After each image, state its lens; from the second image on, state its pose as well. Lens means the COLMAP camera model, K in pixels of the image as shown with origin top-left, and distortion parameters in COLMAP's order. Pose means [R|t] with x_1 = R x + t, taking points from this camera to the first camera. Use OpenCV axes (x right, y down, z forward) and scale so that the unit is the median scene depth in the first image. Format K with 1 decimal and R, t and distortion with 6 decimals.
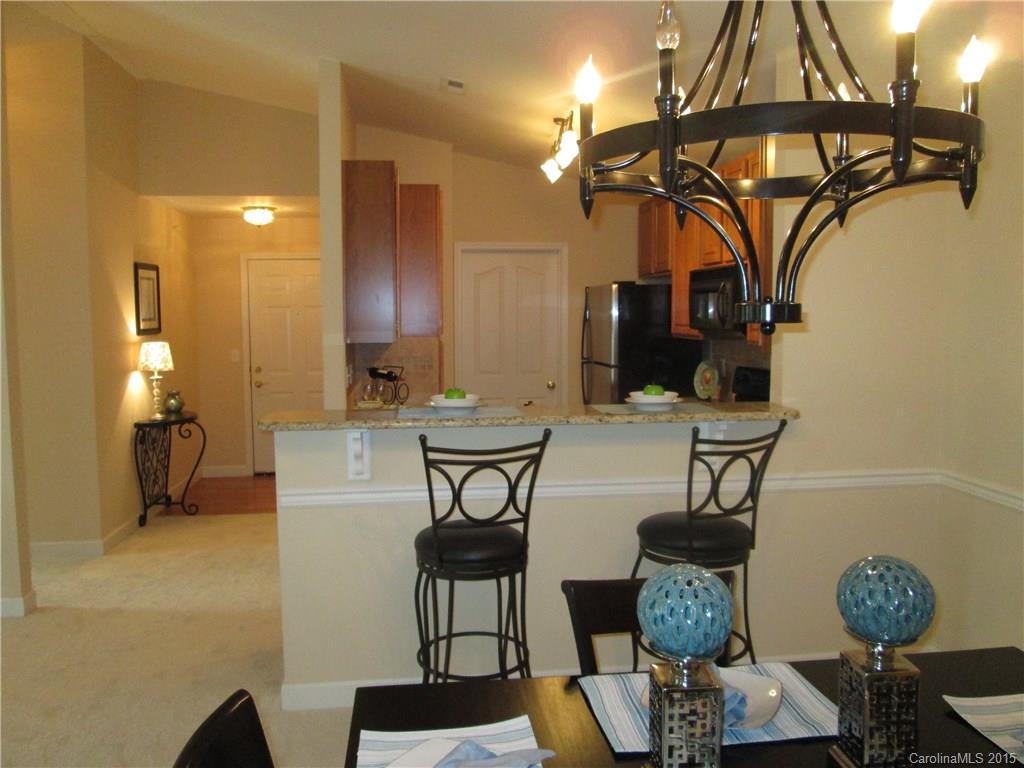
lens RADIAL K [[846.1, 0, 512.0], [0, 846.1, 384.0], [0, 0, 1]] dist [-0.060843, 0.043884]
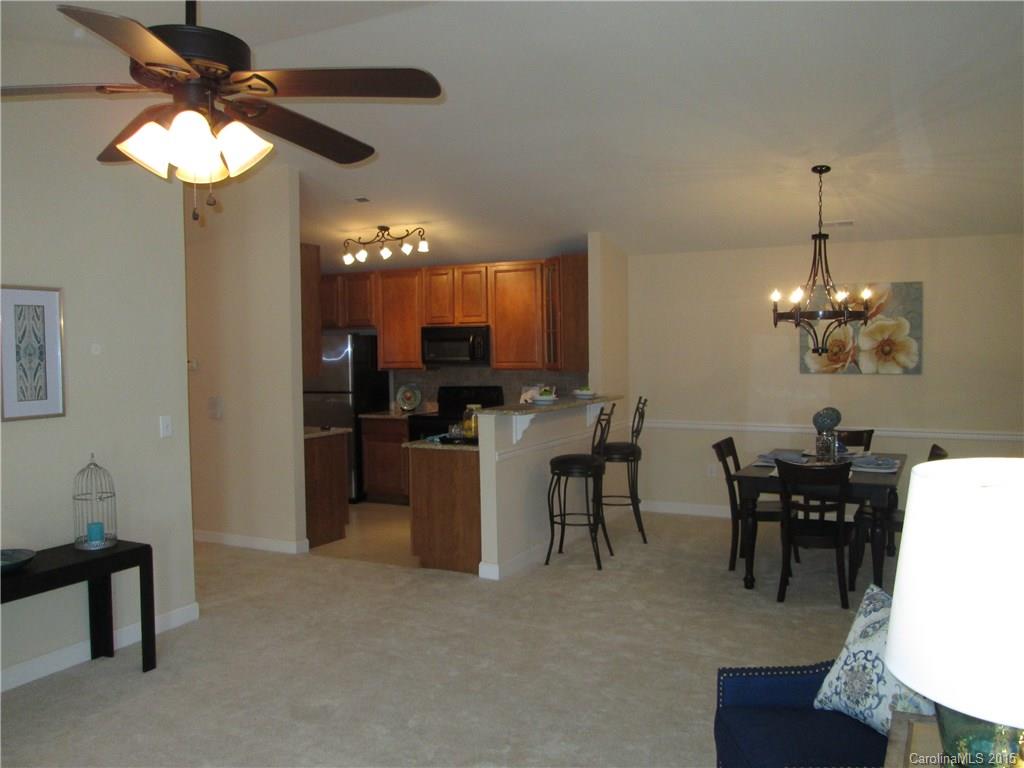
lens RADIAL K [[846.1, 0, 512.0], [0, 846.1, 384.0], [0, 0, 1]] dist [-0.060843, 0.043884]
pose [[0.565984, -0.037648, 0.823556, -0.990749], [0.079932, 0.996756, -0.009368, 0.000135], [-0.820532, 0.071131, 0.567157, -0.030798]]
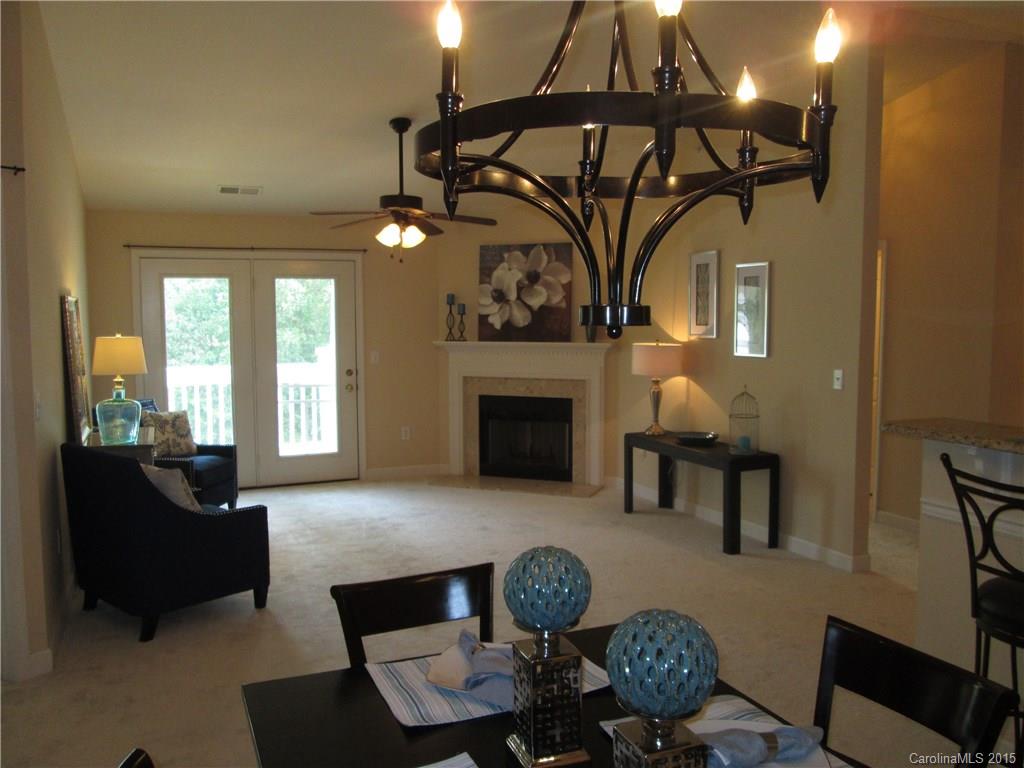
lens RADIAL K [[846.1, 0, 512.0], [0, 846.1, 384.0], [0, 0, 1]] dist [-0.060843, 0.043884]
pose [[0.281542, 0.082777, -0.955972, 0.298694], [-0.081666, 0.994724, 0.062081, -0.016256], [0.956067, 0.060592, 0.286816, 0.140321]]
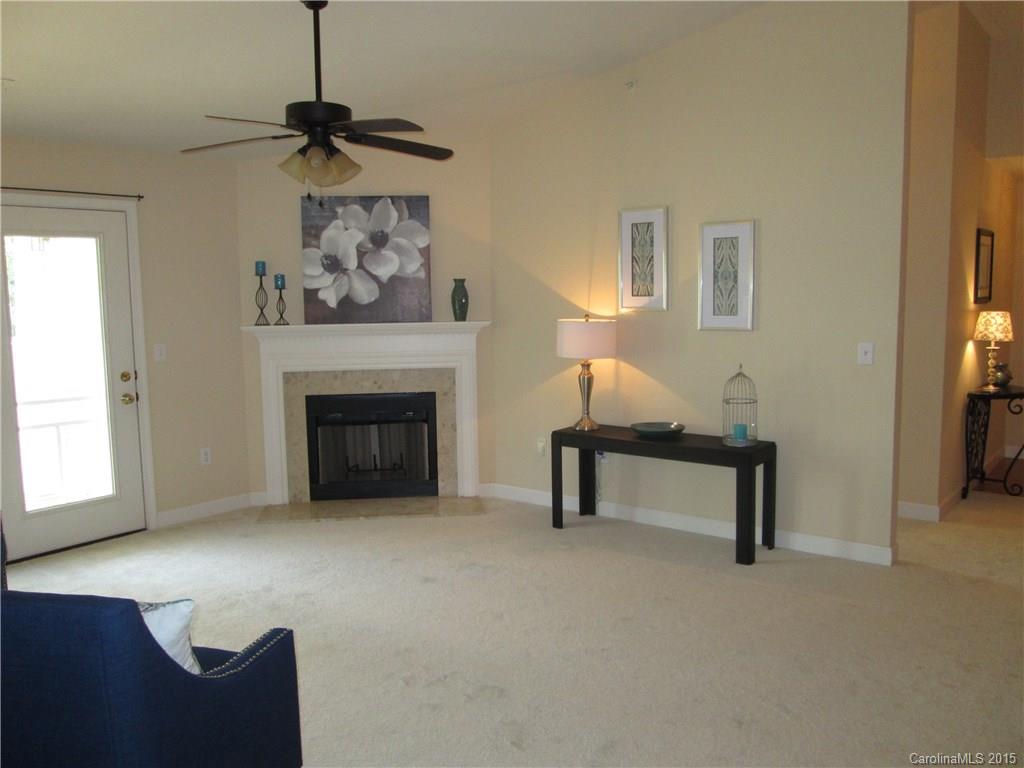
lens RADIAL K [[846.1, 0, 512.0], [0, 846.1, 384.0], [0, 0, 1]] dist [-0.060843, 0.043884]
pose [[0.699137, 0.073332, -0.711217, -0.141541], [-0.049230, 0.997303, 0.054435, 0.009571], [0.713291, -0.003045, 0.700861, -0.070786]]
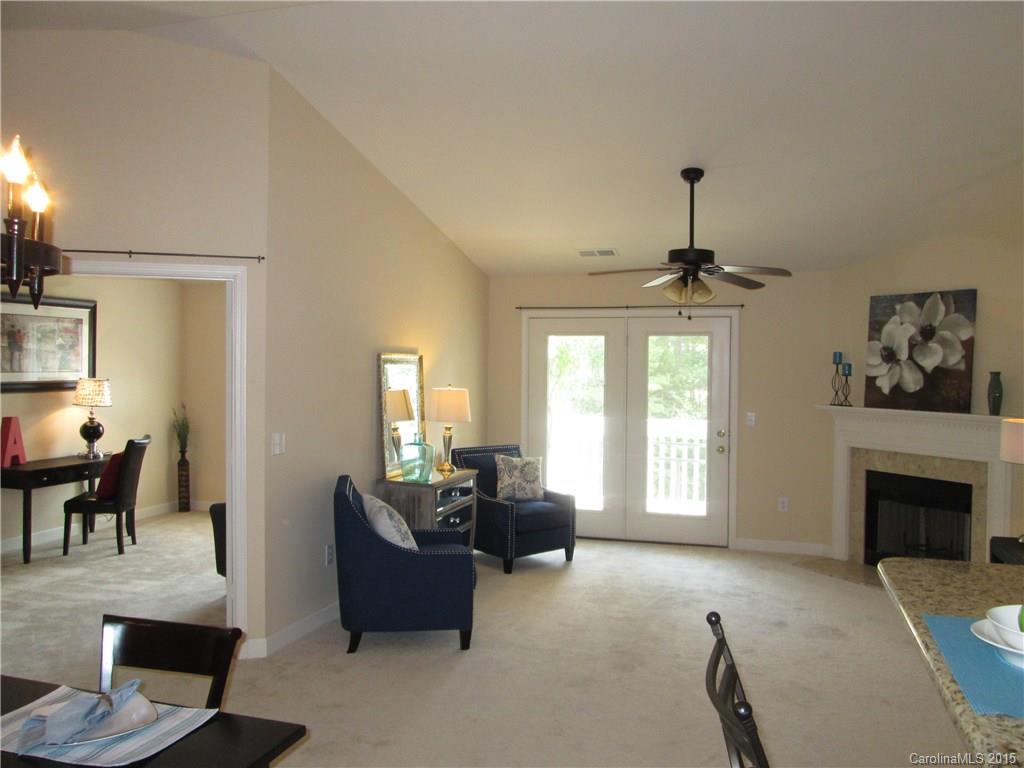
lens RADIAL K [[846.1, 0, 512.0], [0, 846.1, 384.0], [0, 0, 1]] dist [-0.060843, 0.043884]
pose [[-0.412214, 0.021744, -0.910827, 0.230618], [-0.090074, 0.993845, 0.064490, -0.060537], [0.906623, 0.108625, -0.407719, 0.521076]]
